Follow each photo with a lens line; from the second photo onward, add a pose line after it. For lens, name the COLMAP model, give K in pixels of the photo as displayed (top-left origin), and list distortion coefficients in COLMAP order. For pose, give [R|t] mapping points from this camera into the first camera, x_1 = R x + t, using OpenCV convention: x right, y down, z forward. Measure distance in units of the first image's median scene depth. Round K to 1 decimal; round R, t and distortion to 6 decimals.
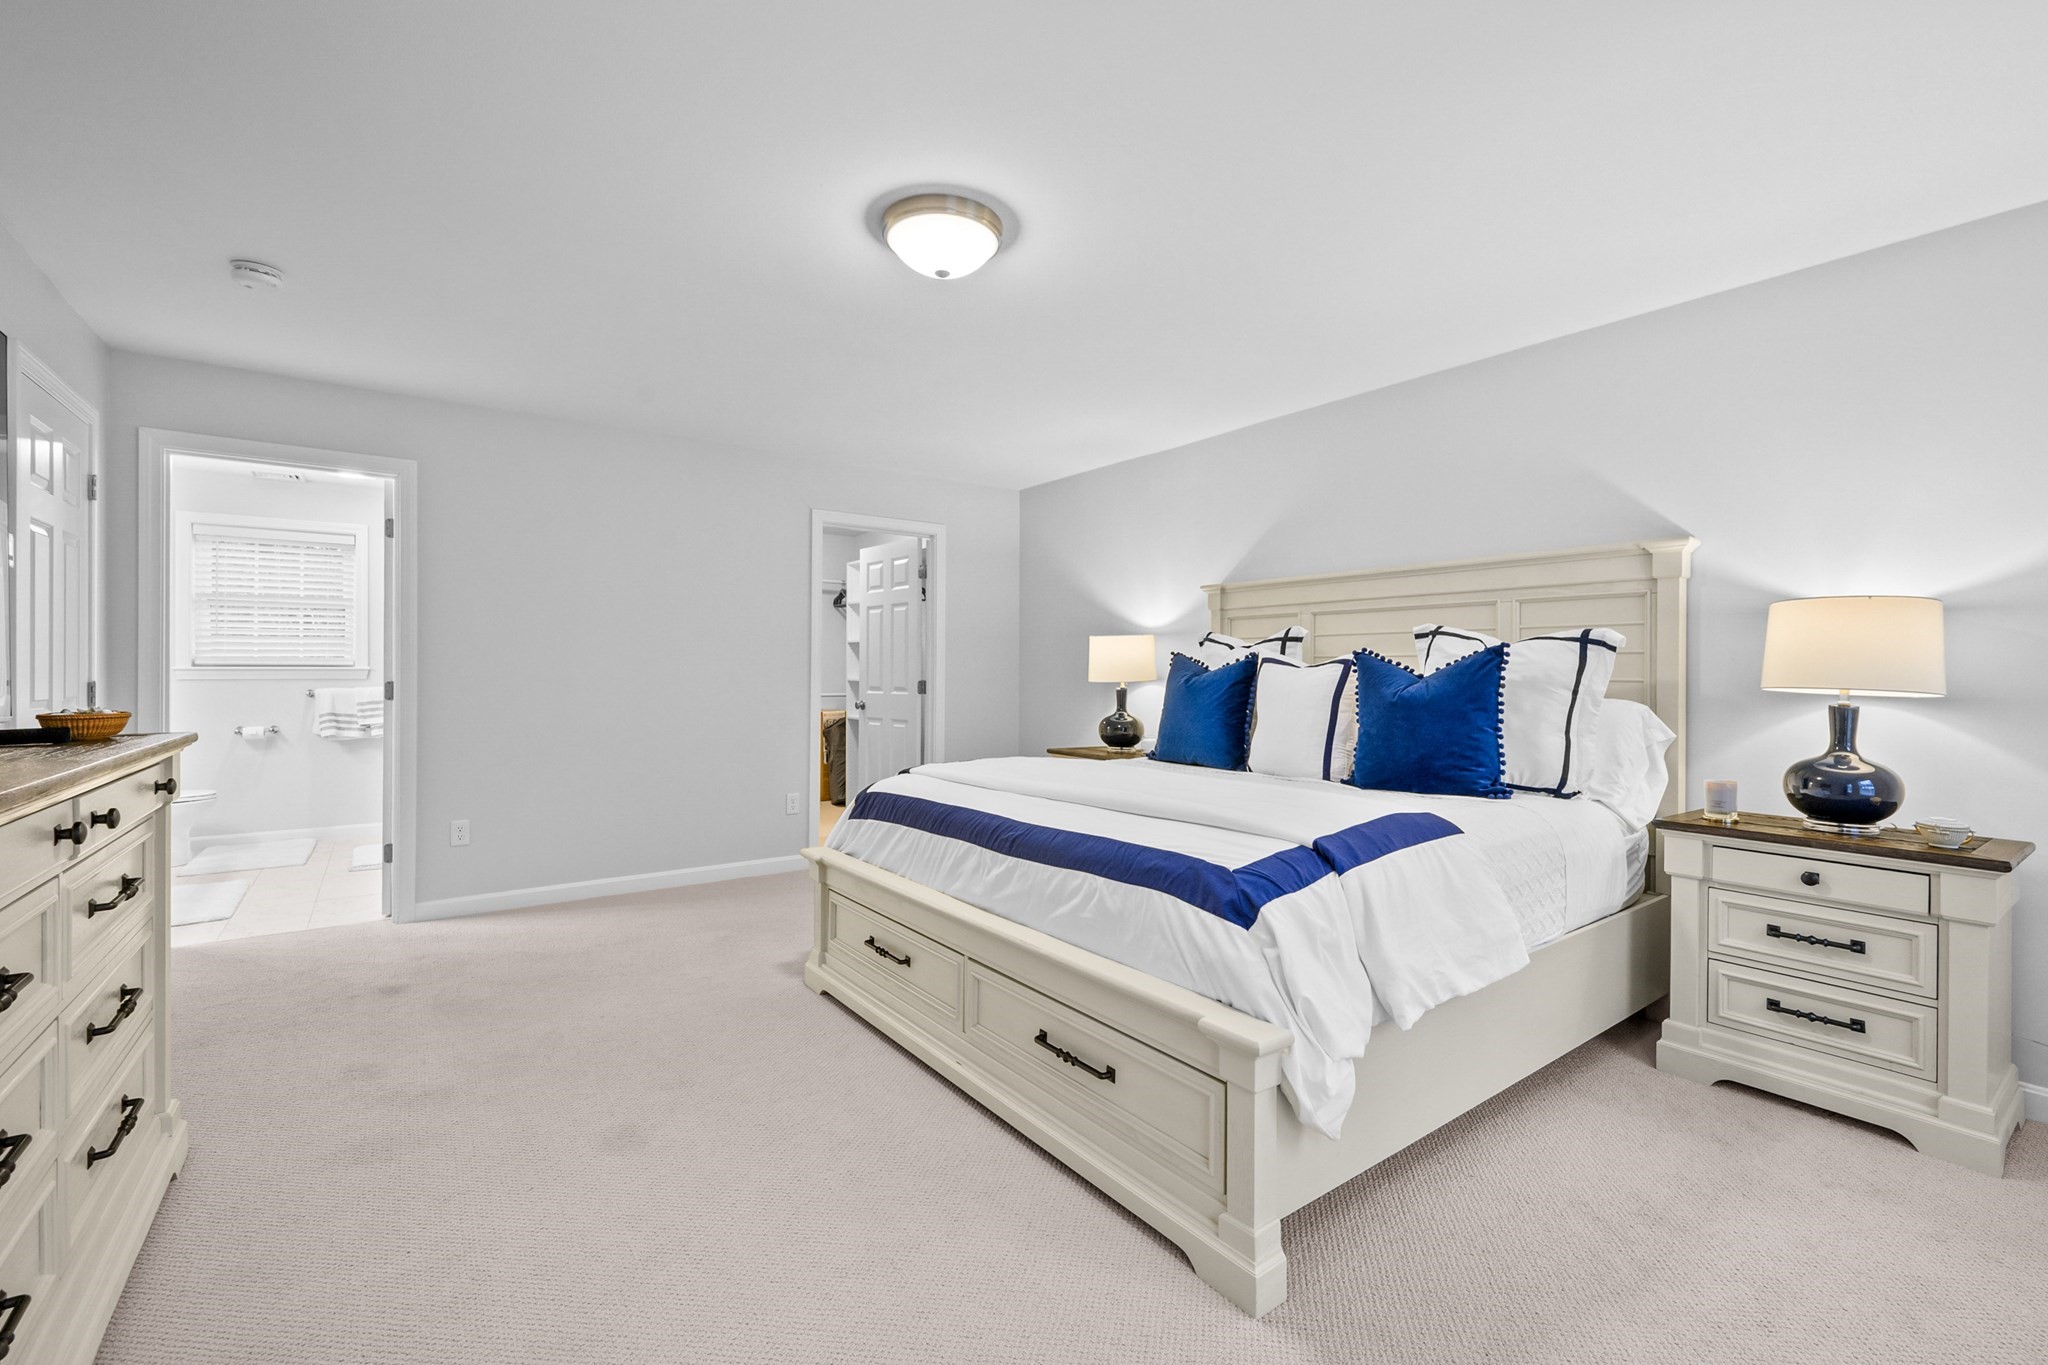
lens RADIAL K [[849.1, 0, 1034.2], [0, 849.1, 670.8], [0, 0, 1]] dist [0.001228, 0.000067]
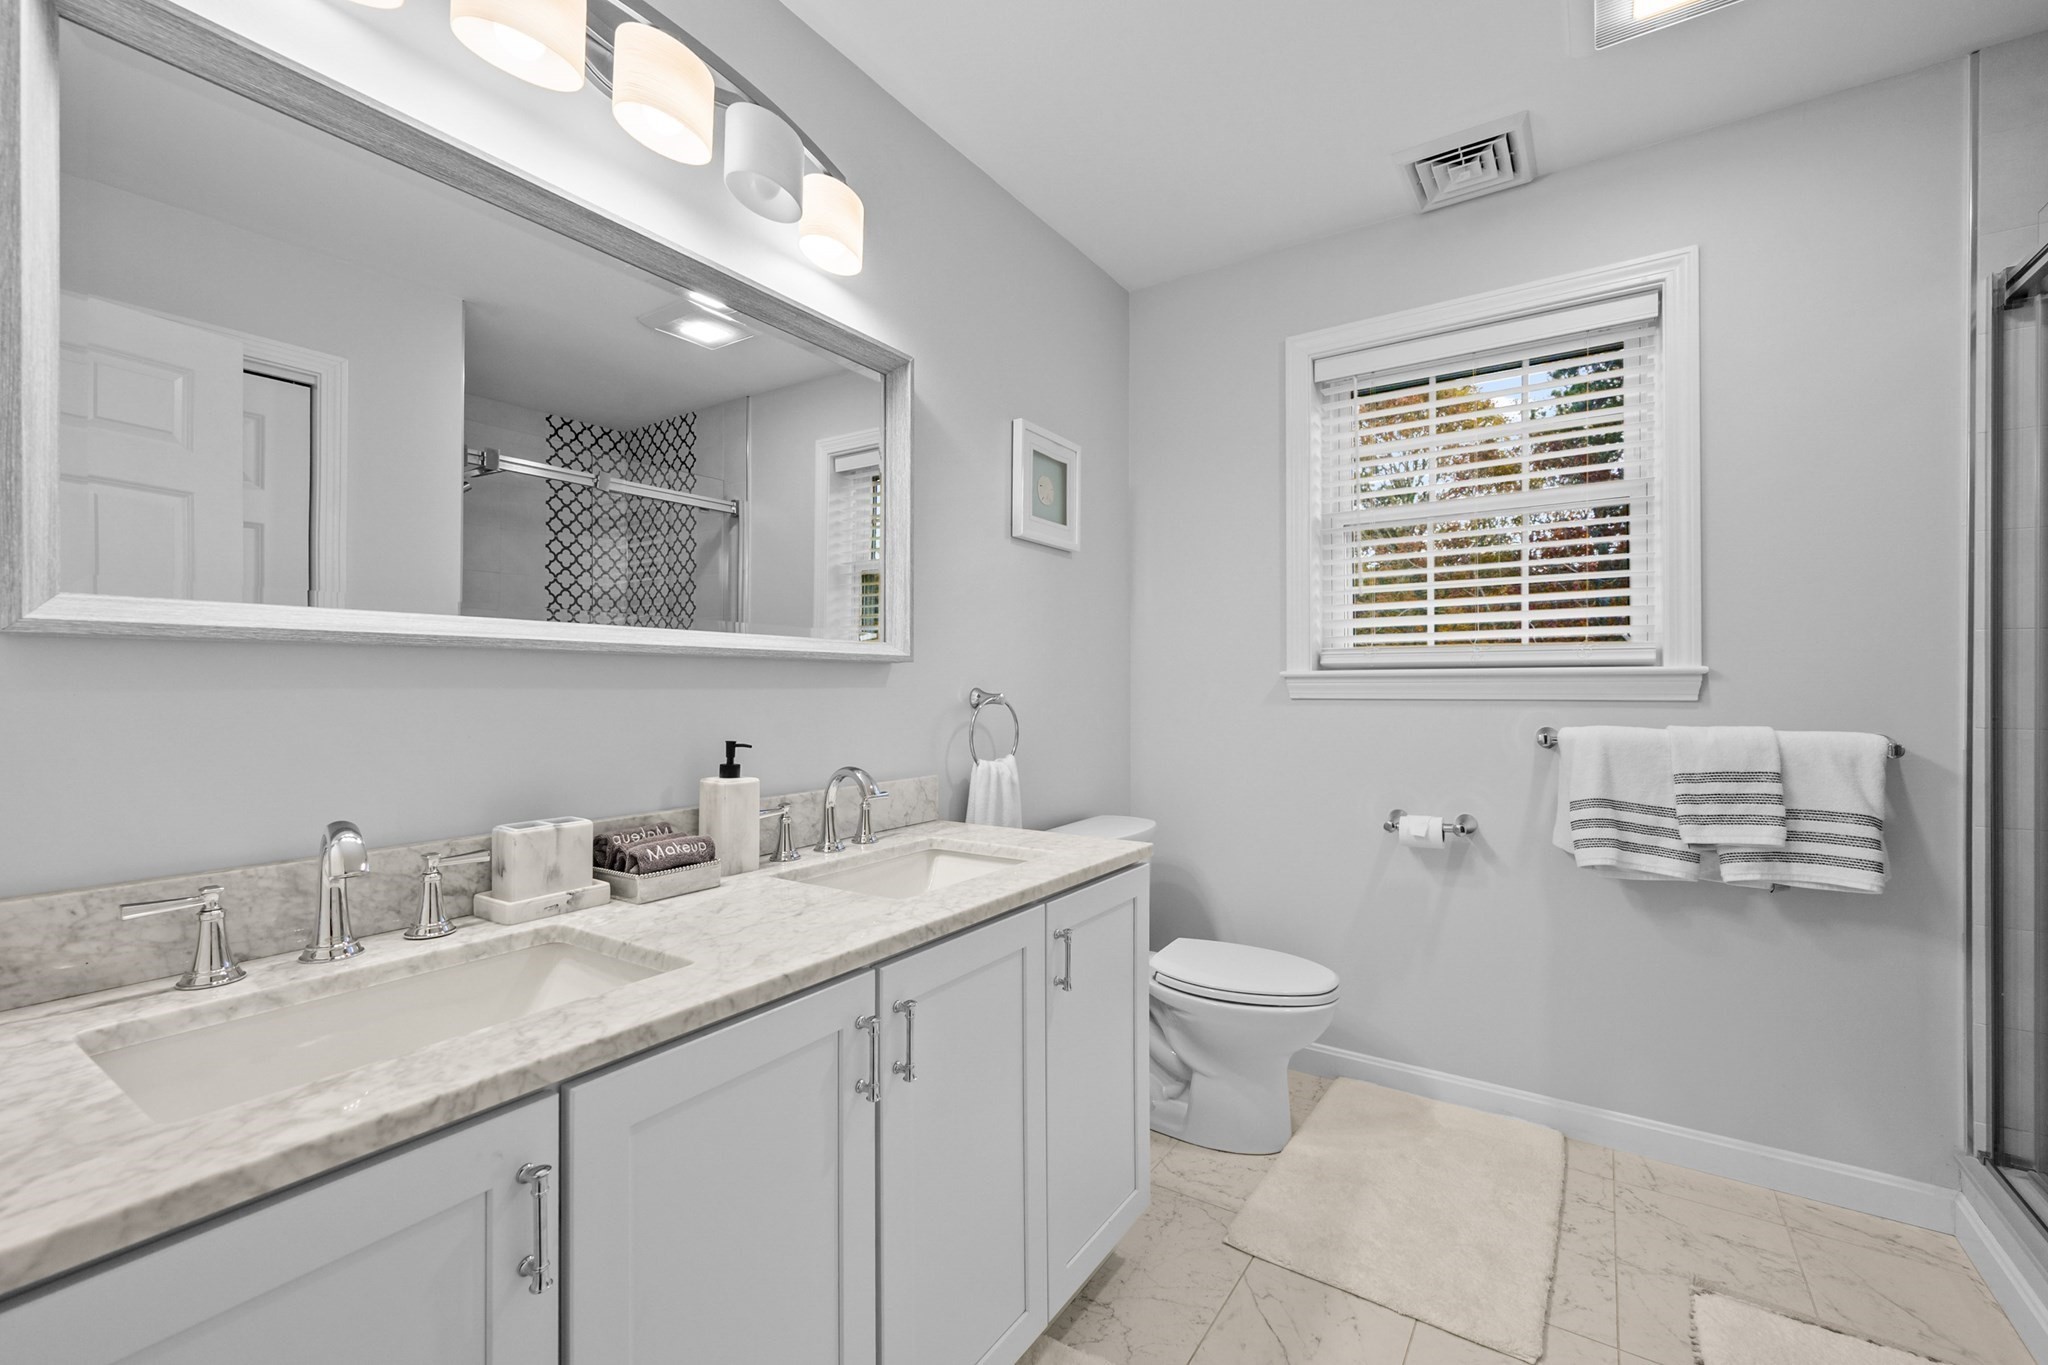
lens RADIAL K [[848.0, 0, 1020.7], [0, 848.0, 687.7], [0, 0, 1]] dist [0.000670, 0.000251]
pose [[0.320404, -0.004100, -0.947272, -0.572129], [-0.001791, 0.999986, -0.004934, 0.006746], [0.947279, 0.003278, 0.320392, 0.660925]]
